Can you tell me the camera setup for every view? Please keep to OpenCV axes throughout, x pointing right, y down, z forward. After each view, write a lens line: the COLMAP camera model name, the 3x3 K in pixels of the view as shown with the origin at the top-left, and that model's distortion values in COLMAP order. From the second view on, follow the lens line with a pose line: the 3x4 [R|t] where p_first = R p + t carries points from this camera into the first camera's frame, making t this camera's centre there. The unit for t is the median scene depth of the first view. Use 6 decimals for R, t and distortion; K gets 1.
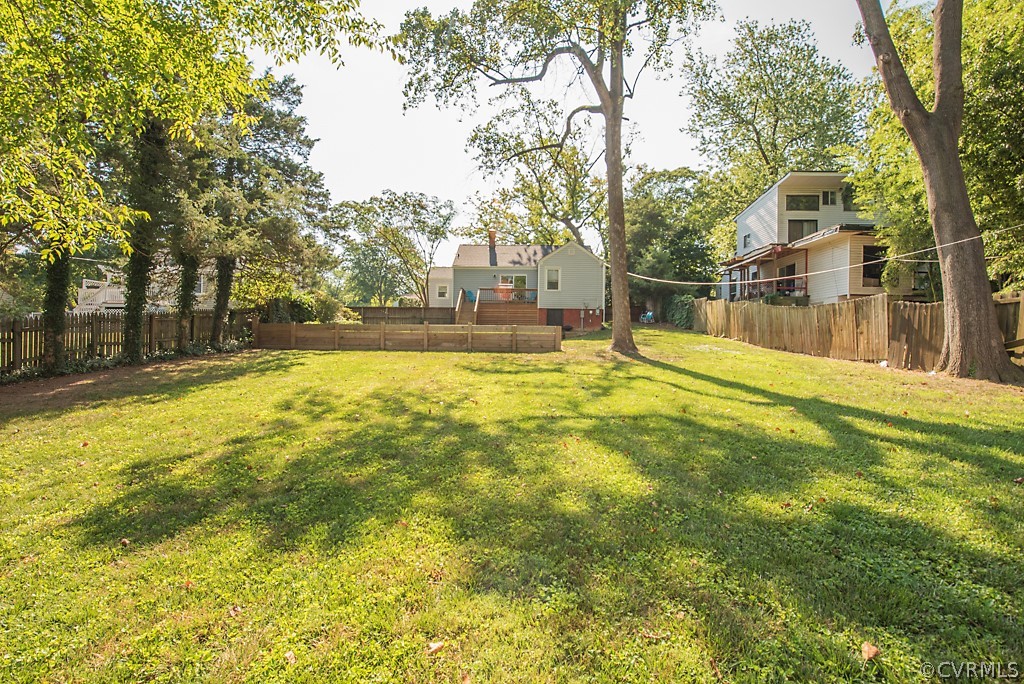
lens RADIAL K [[444.3, 0, 512.0], [0, 444.3, 342.0], [0, 0, 1]] dist [0.000292, 0.000040]
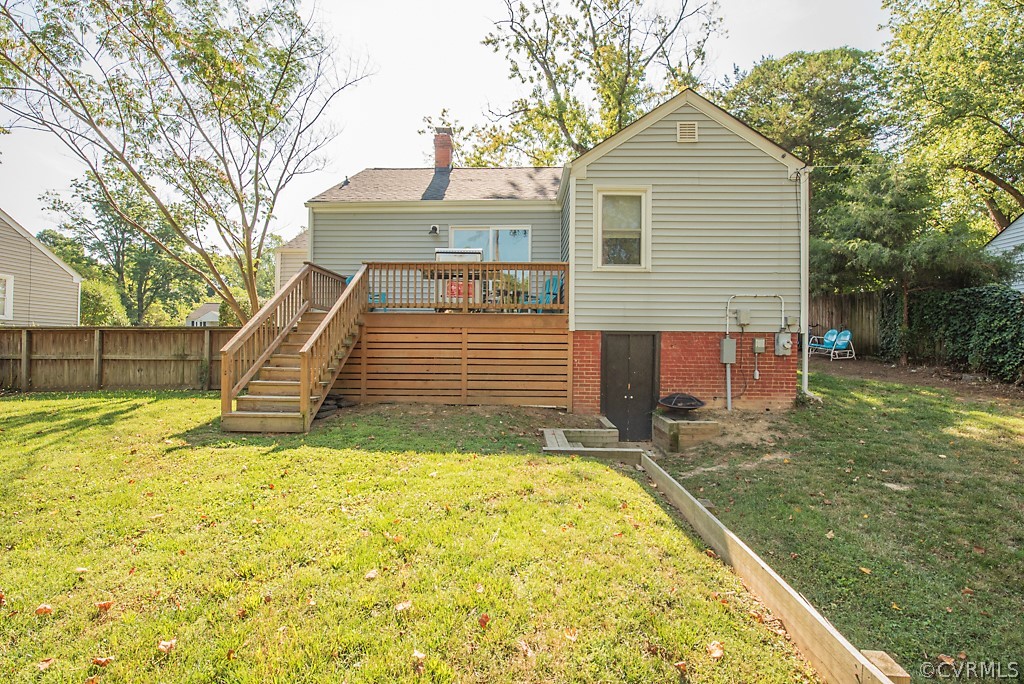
lens RADIAL K [[444.3, 0, 512.0], [0, 444.3, 342.0], [0, 0, 1]] dist [0.000292, 0.000040]
pose [[0.999922, -0.005076, -0.011430, 0.021458], [0.004973, 0.999948, -0.008956, -0.063422], [0.011475, 0.008898, 0.999895, 0.679335]]
